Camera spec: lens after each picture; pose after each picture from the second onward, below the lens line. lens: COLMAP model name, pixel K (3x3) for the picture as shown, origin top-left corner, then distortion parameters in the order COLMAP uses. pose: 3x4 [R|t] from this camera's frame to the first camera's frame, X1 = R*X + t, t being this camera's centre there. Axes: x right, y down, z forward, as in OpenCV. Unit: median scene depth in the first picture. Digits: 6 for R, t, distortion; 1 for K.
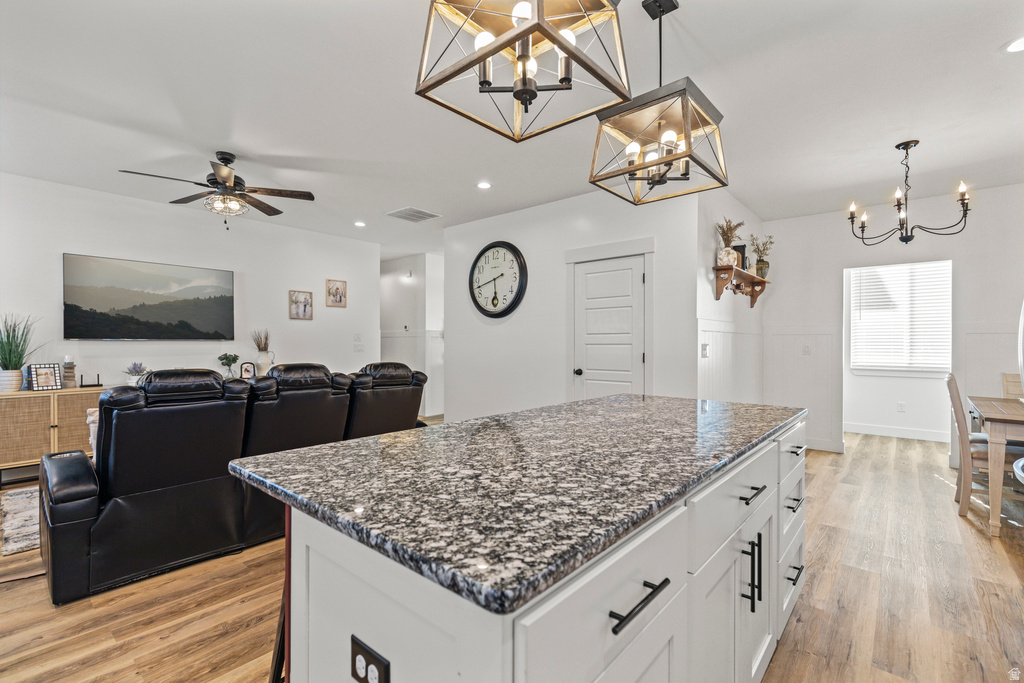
lens RADIAL K [[463.1, 0, 512.5], [0, 463.1, 344.1], [0, 0, 1]] dist [0.008623, -0.000814]
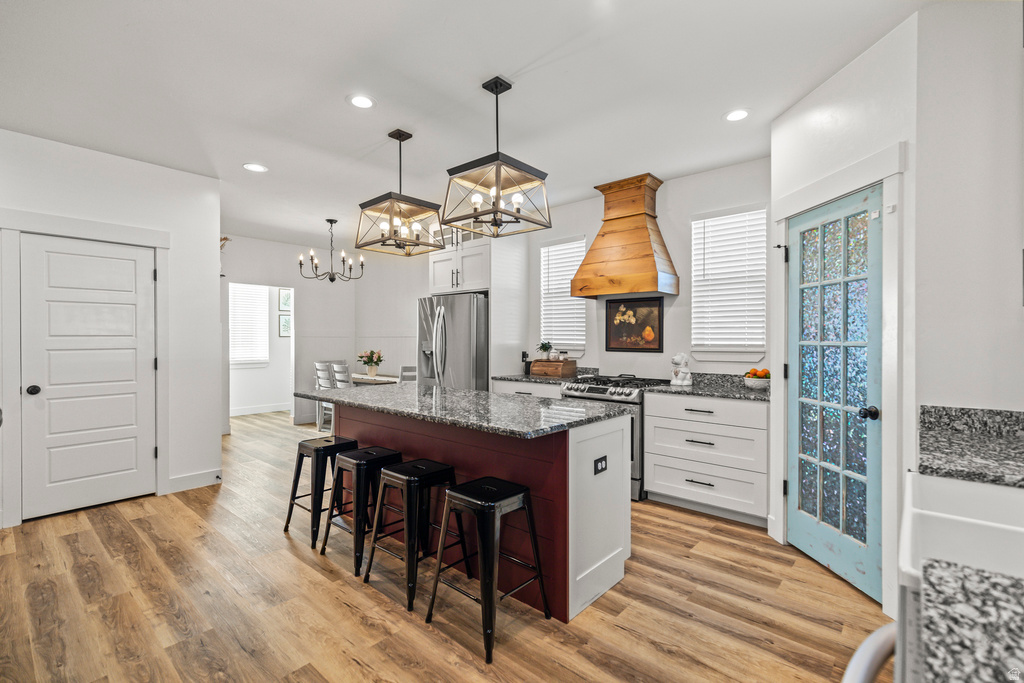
lens RADIAL K [[463.1, 0, 515.2], [0, 463.1, 341.7], [0, 0, 1]] dist [0.008623, -0.000814]
pose [[0.004647, -0.004981, 0.999977, -0.595614], [0.001295, 0.999987, 0.004975, -0.015306], [-0.999988, 0.001272, 0.004653, 0.287550]]
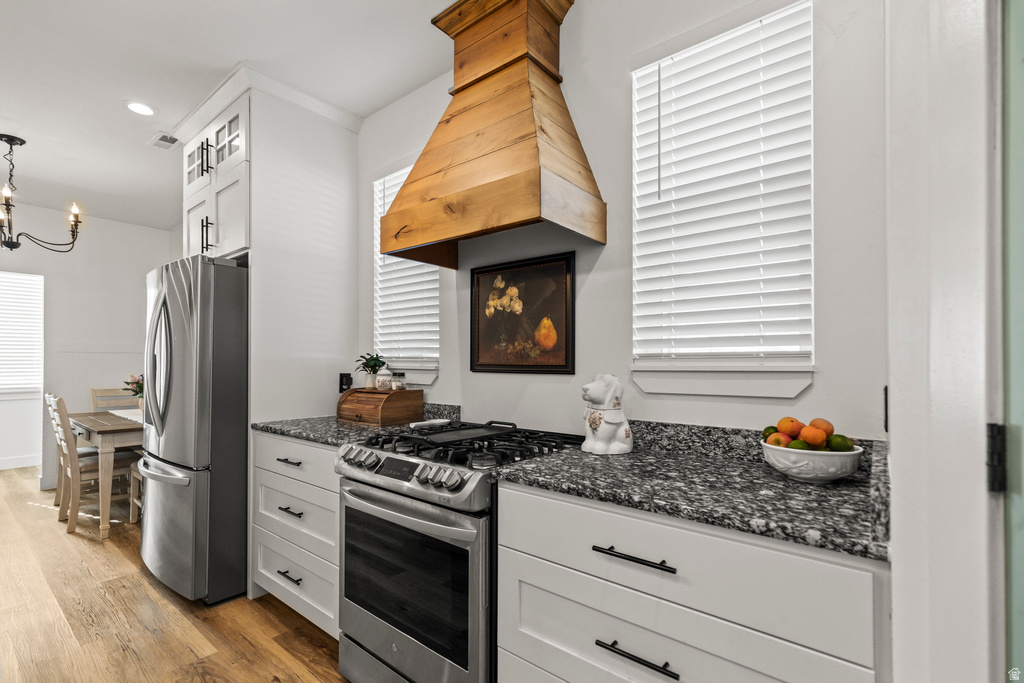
lens RADIAL K [[463.1, 0, 515.6], [0, 463.1, 360.6], [0, 0, 1]] dist [0.008623, -0.000814]
pose [[-0.037085, 0.002123, 0.999310, -0.063336], [0.003095, 0.999993, -0.002009, 0.000480], [-0.999307, 0.003018, -0.037092, 0.055317]]
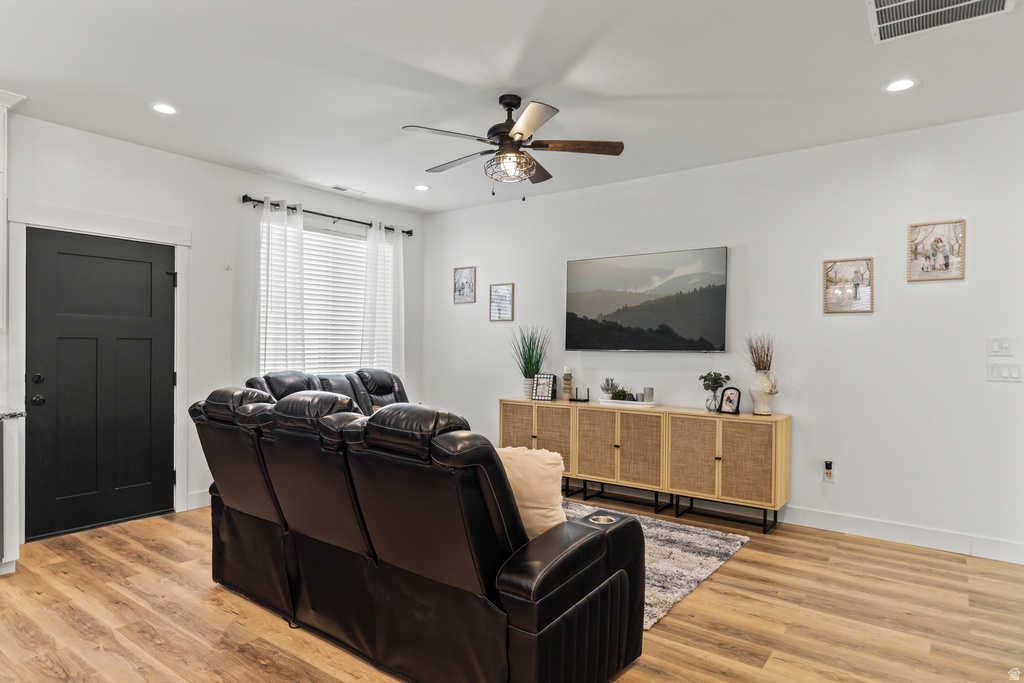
lens RADIAL K [[601.7, 0, 515.0], [0, 601.7, 346.2], [0, 0, 1]] dist [-0.000978, 0.003859]
pose [[0.074282, 0.000138, -0.997237, 0.276481], [-0.009120, 0.999958, -0.000541, -0.015647], [0.997196, 0.009135, 0.074280, 0.799148]]
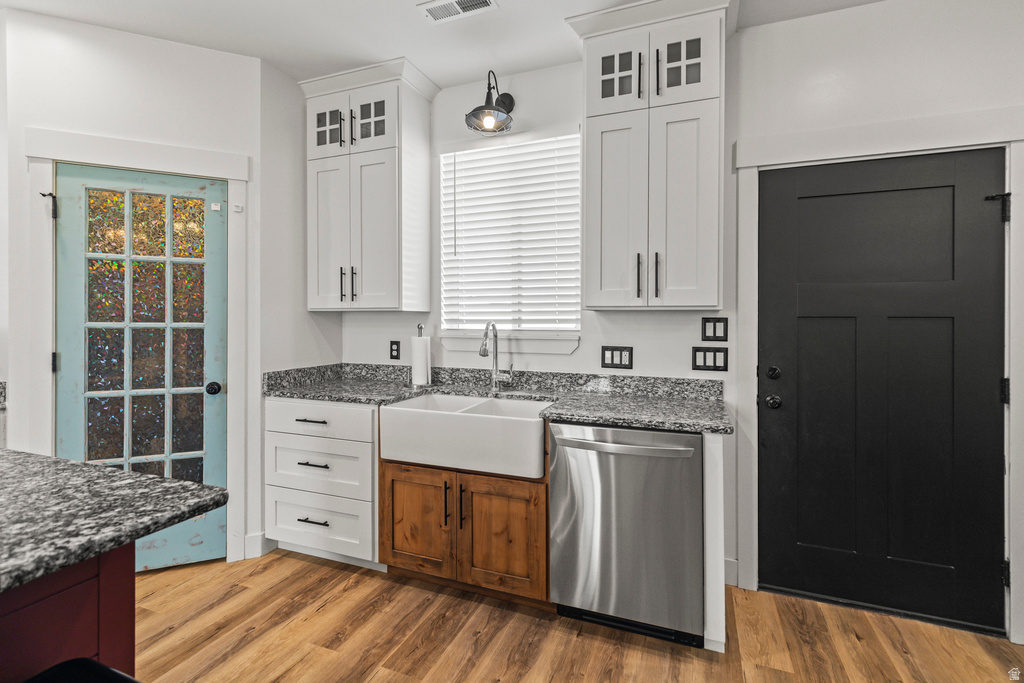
lens RADIAL K [[463.1, 0, 512.8], [0, 463.1, 321.4], [0, 0, 1]] dist [0.008623, -0.000814]
pose [[-0.942507, -0.004153, -0.334161, -0.224451], [-0.005842, 0.999975, 0.004048, -0.018662], [0.334135, 0.005767, -0.942507, 0.547291]]
